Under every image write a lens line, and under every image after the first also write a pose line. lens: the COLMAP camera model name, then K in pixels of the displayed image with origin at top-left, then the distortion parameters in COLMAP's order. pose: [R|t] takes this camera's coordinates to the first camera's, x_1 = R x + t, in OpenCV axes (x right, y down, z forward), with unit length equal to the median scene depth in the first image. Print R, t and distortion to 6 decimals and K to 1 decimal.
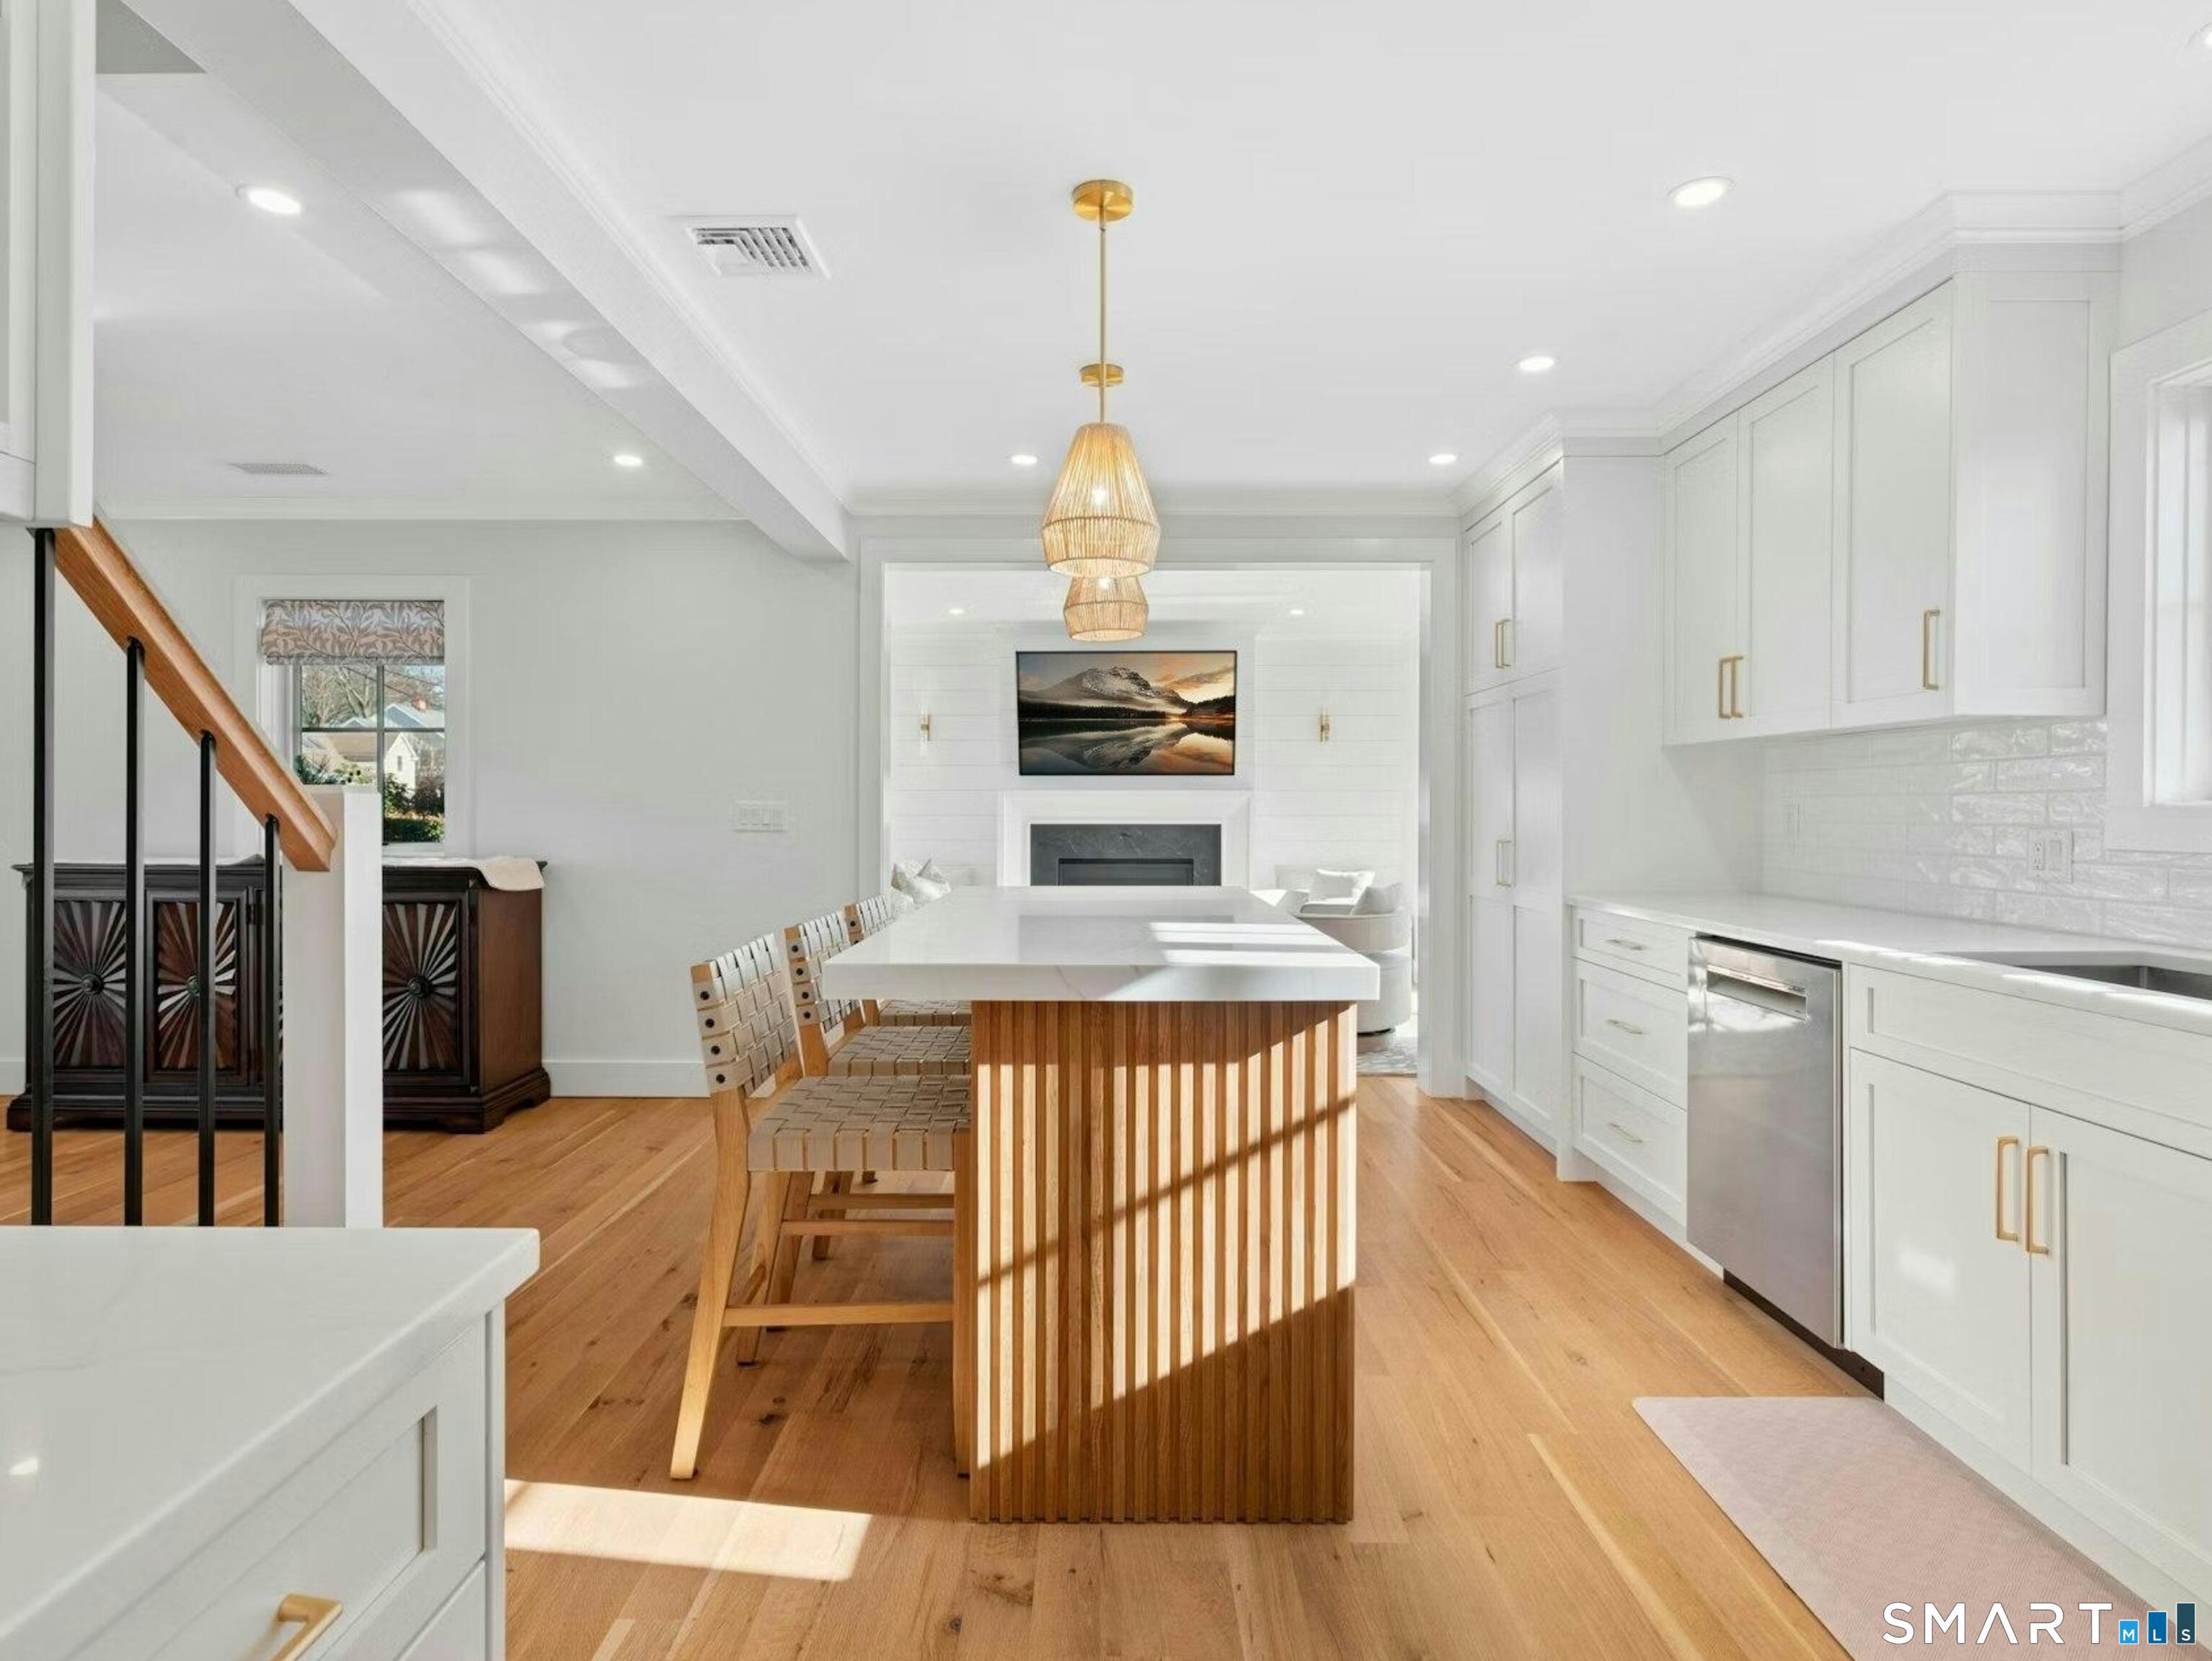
lens RADIAL K [[1270.3, 0, 1104.8], [0, 1270.3, 852.9], [0, 0, 1]] dist [0.006895, -0.000572]
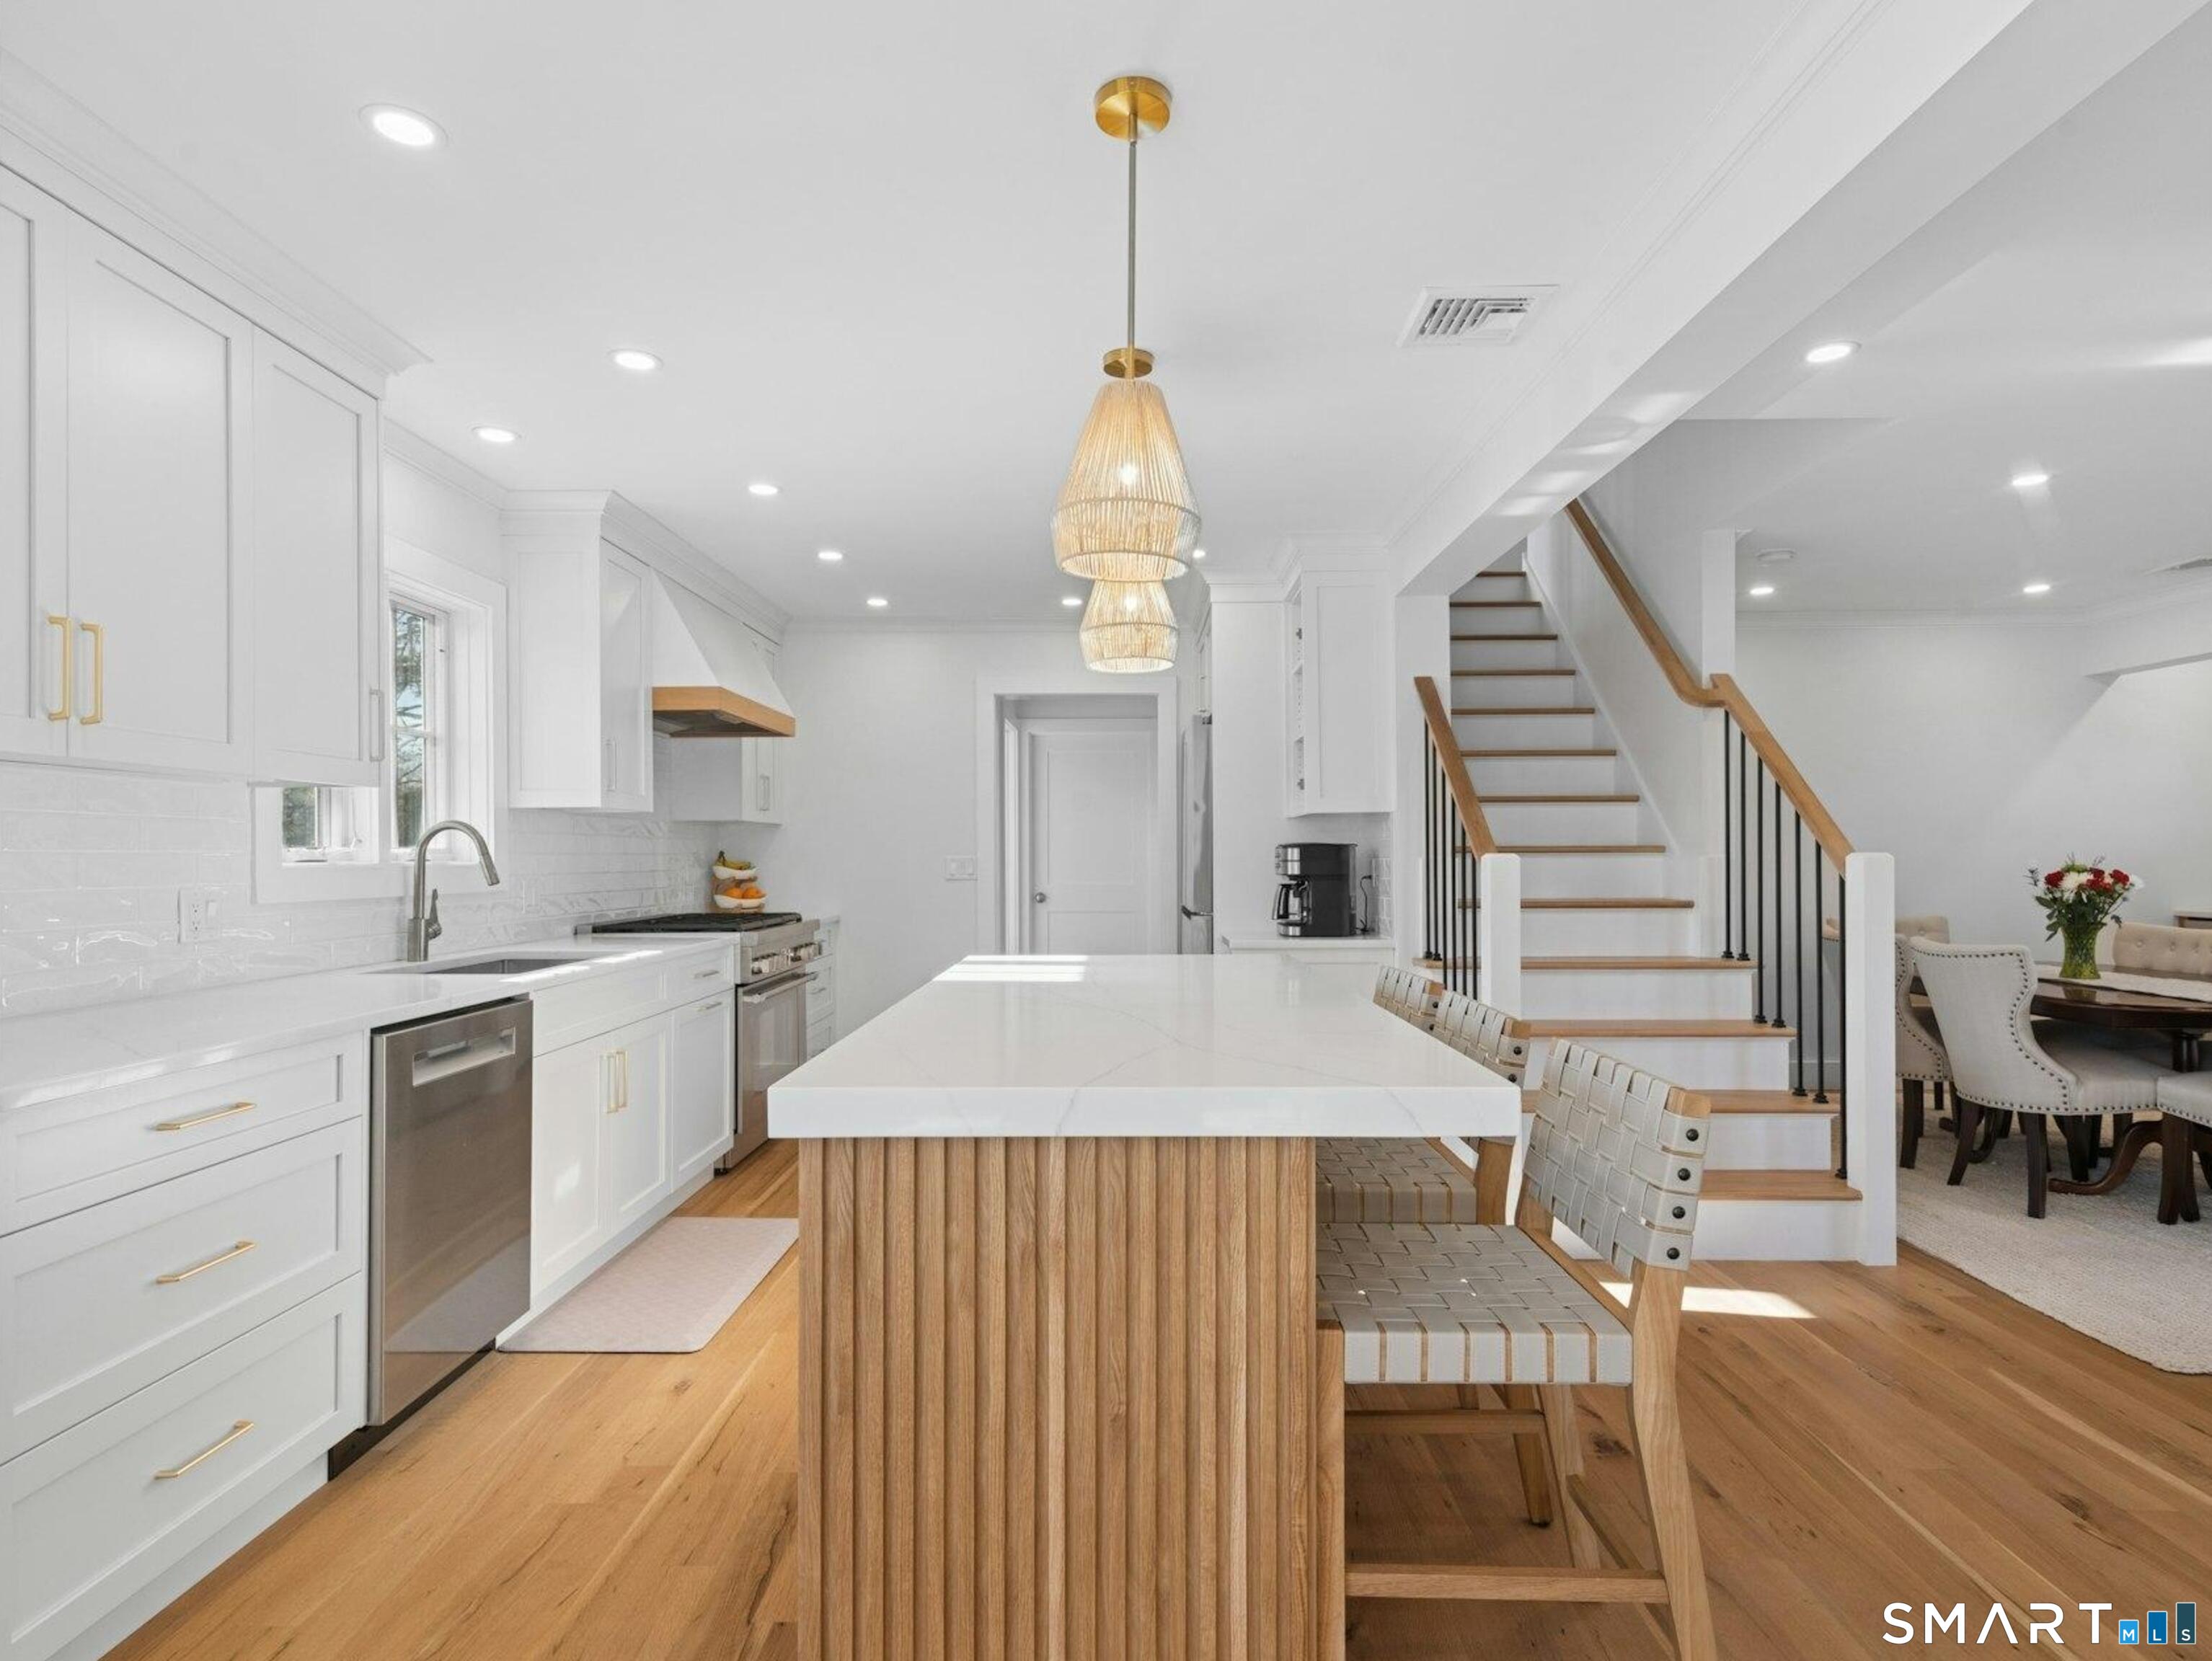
lens RADIAL K [[1270.3, 0, 1104.8], [0, 1270.3, 852.9], [0, 0, 1]] dist [0.006895, -0.000572]
pose [[-0.999940, -0.000599, 0.010956, 0.002752], [-0.000281, 0.999581, 0.028943, -0.043410], [-0.010969, 0.028938, -0.999521, 1.088061]]
